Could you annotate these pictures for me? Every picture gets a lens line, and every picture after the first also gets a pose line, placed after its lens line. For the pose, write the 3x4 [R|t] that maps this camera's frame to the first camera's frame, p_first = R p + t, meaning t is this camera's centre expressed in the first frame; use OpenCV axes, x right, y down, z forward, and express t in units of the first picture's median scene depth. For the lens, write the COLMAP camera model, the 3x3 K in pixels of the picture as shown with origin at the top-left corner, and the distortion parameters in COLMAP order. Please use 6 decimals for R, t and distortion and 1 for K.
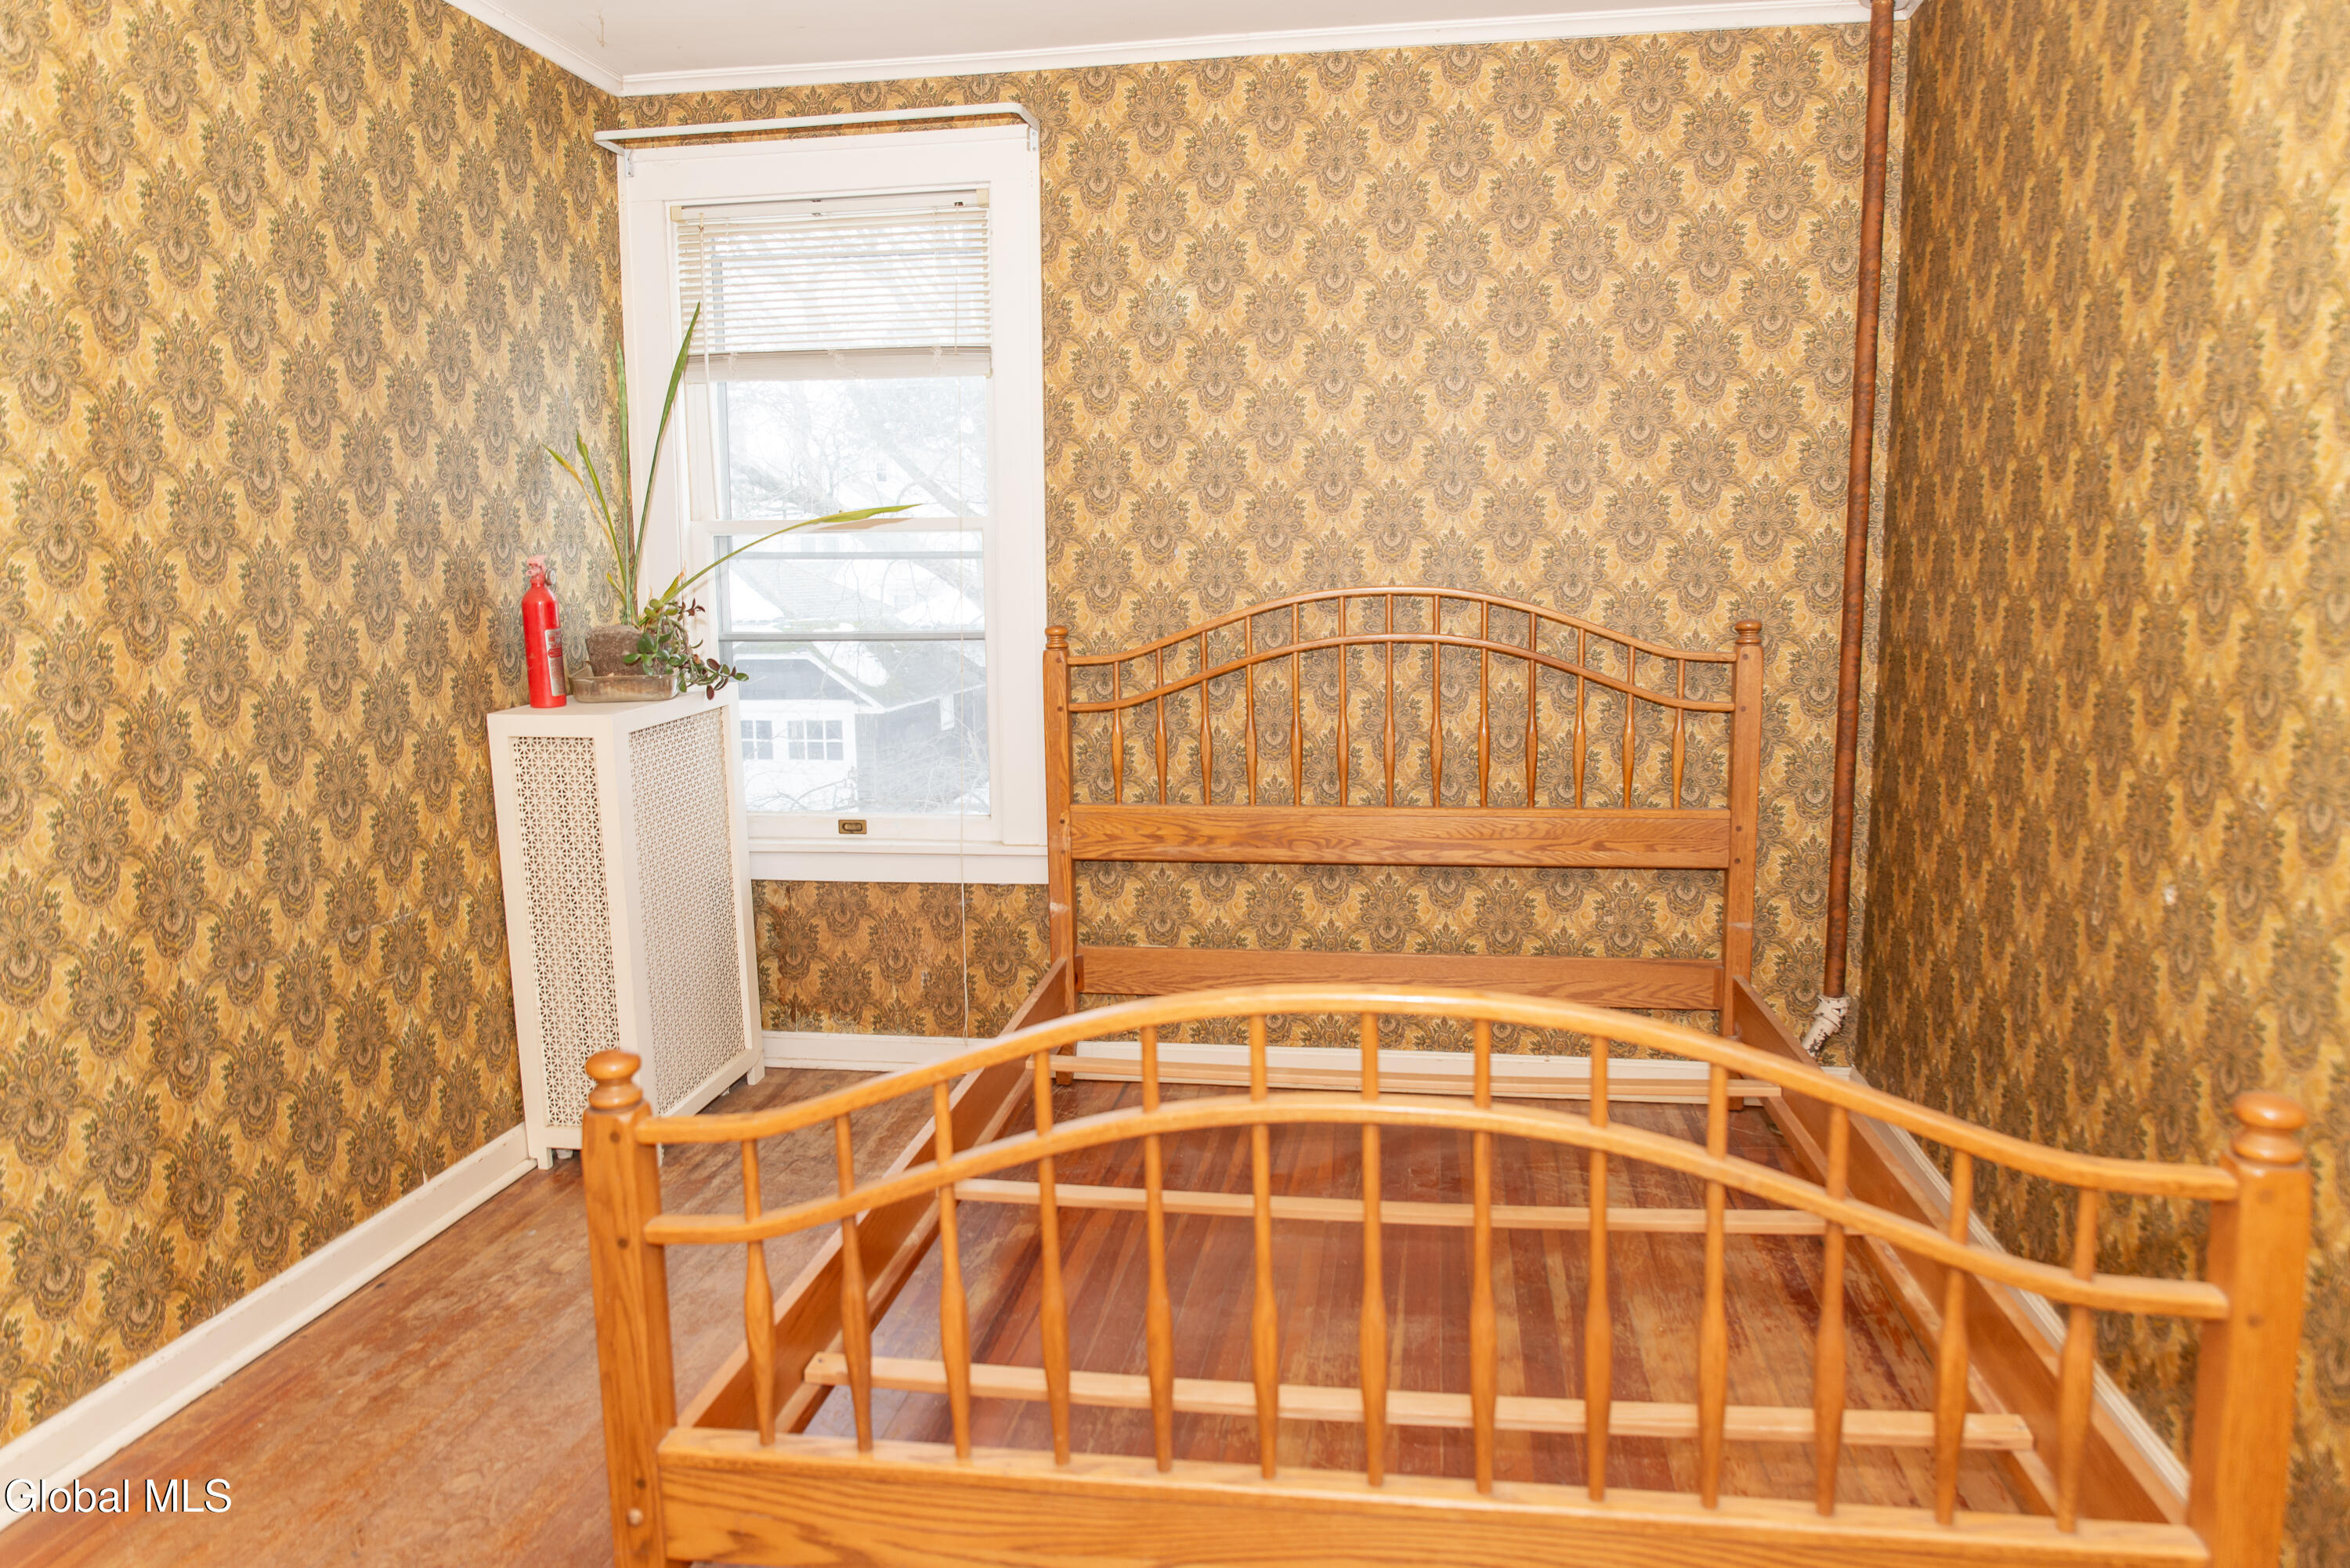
lens RADIAL K [[1498.5, 0, 1174.7], [0, 1498.5, 773.8], [0, 0, 1]] dist [-0.009300, 0.001418]
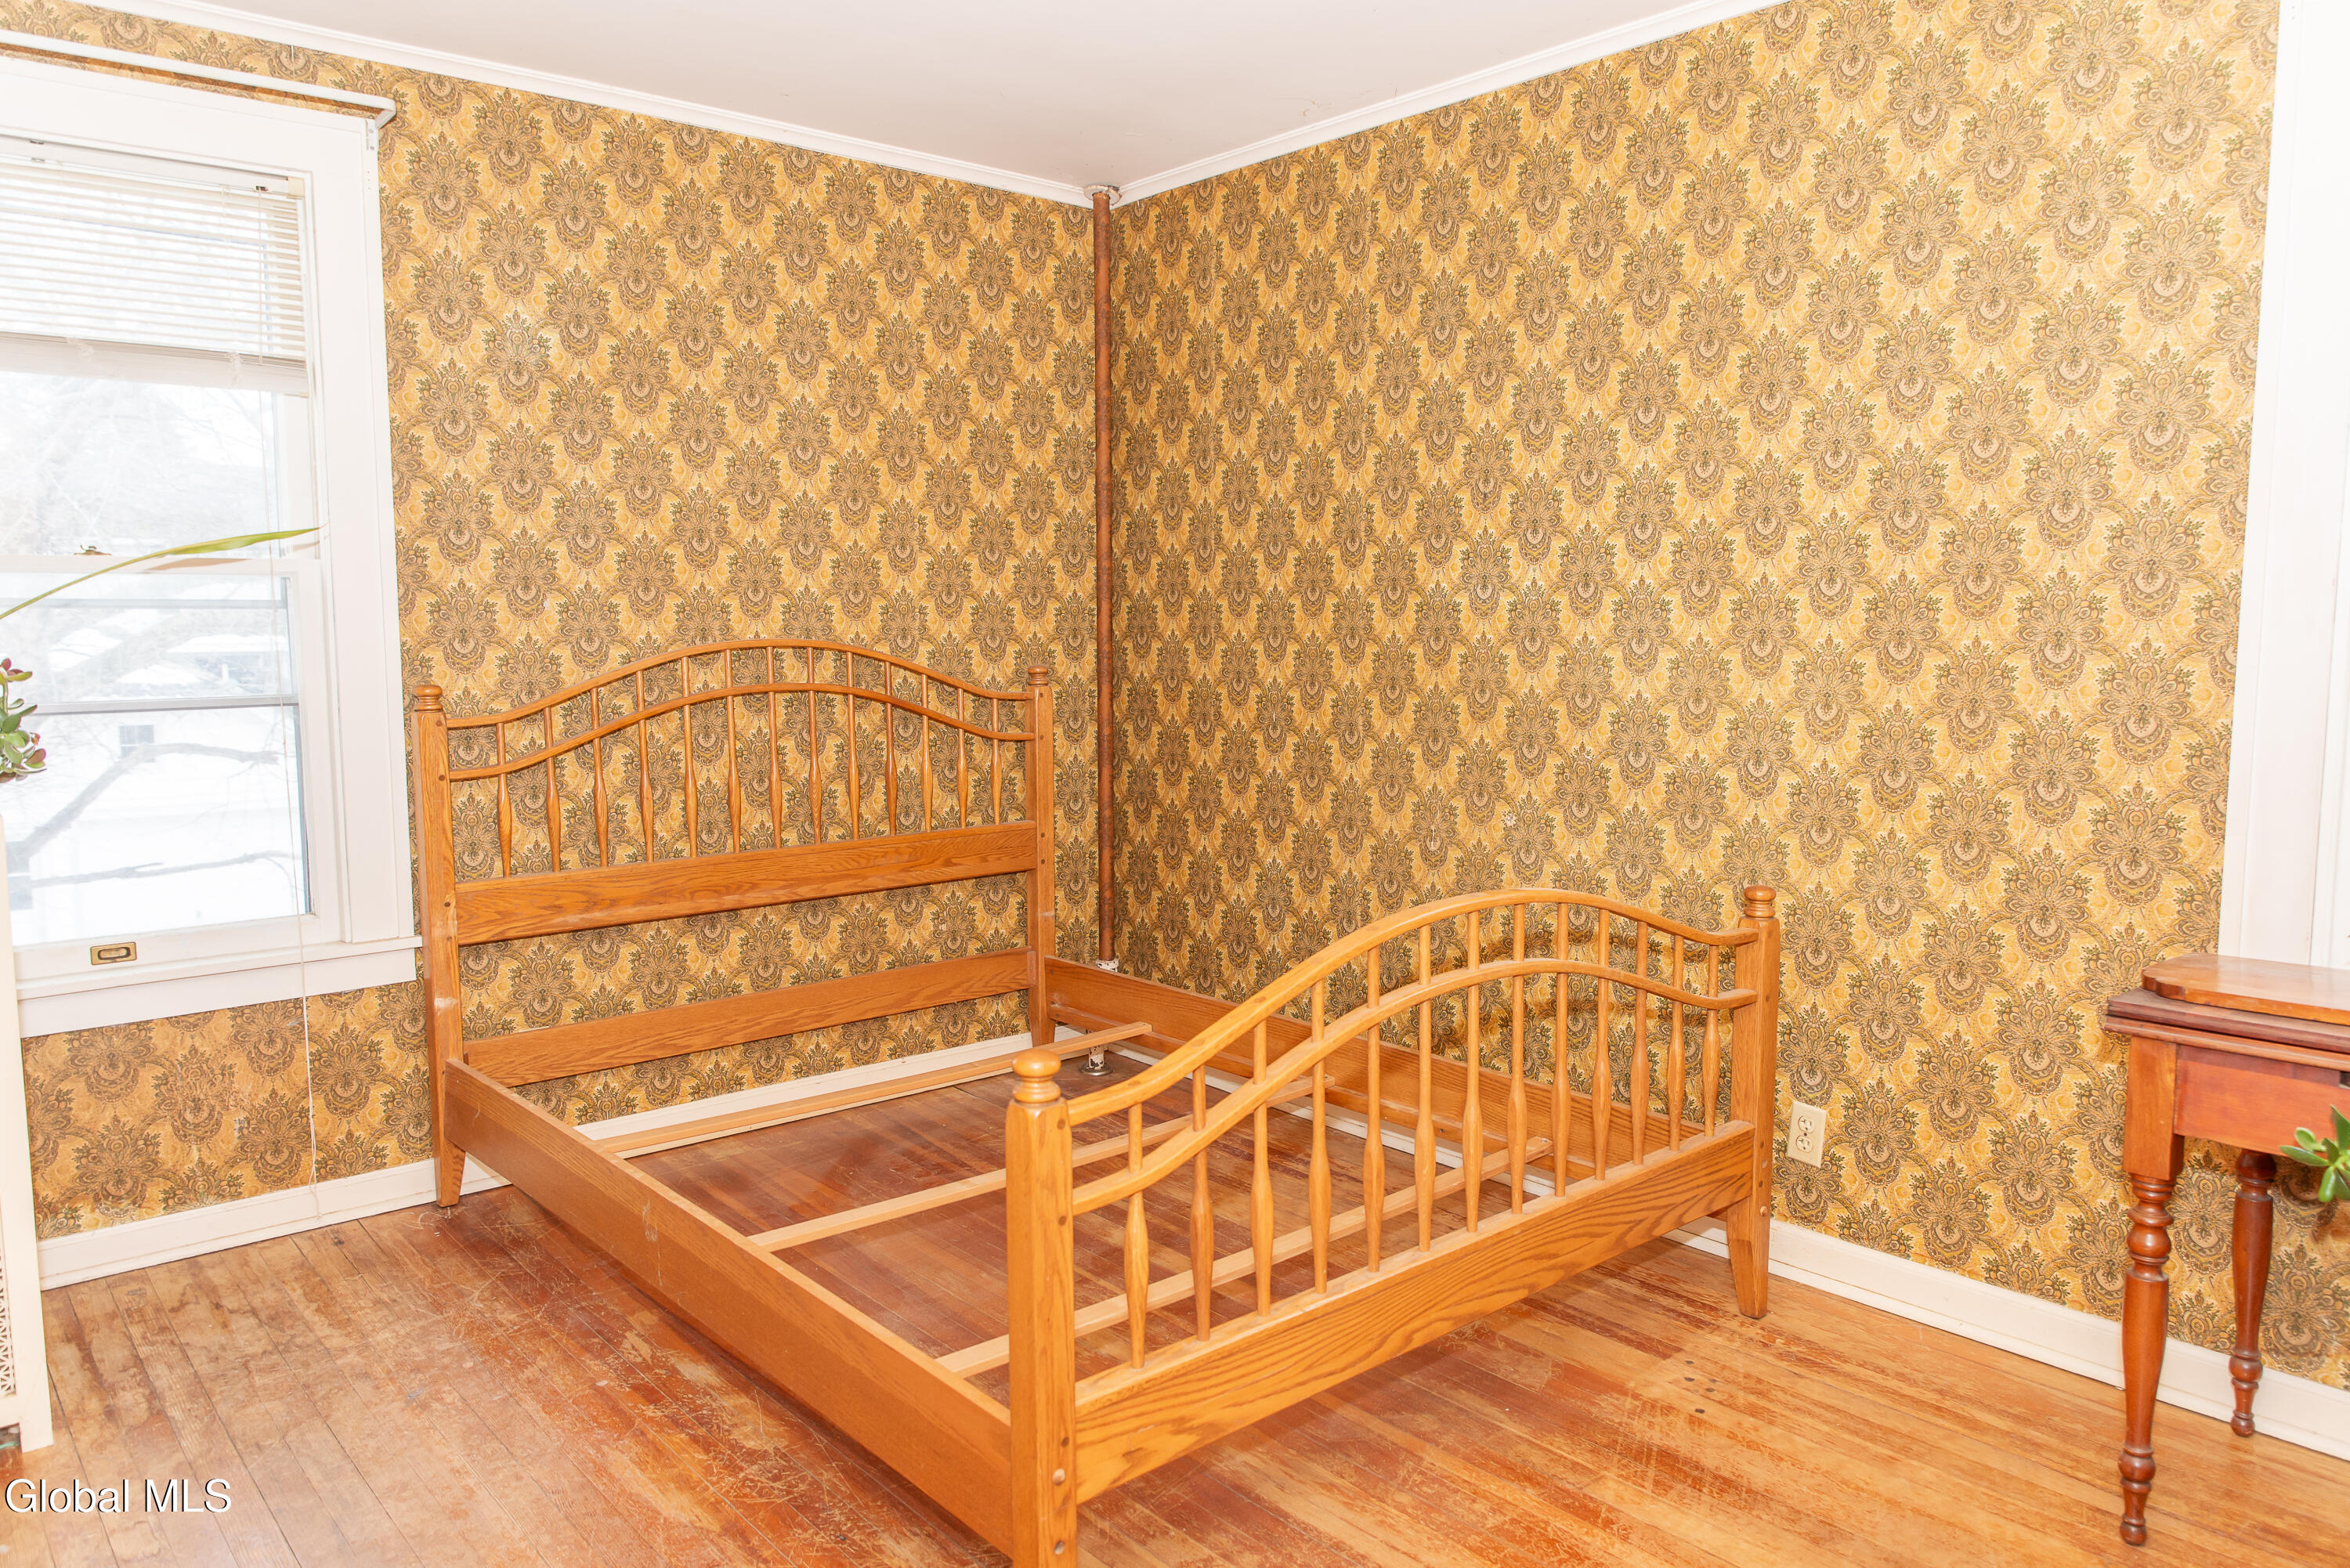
lens RADIAL K [[1562.9, 0, 1184.5], [0, 1562.9, 772.8], [0, 0, 1]] dist [-0.005479, 0.001108]
pose [[0.663886, -0.066827, 0.744842, -0.471468], [0.097725, 0.995211, 0.002187, -0.005153], [-0.741421, 0.071337, 0.667237, 0.052971]]
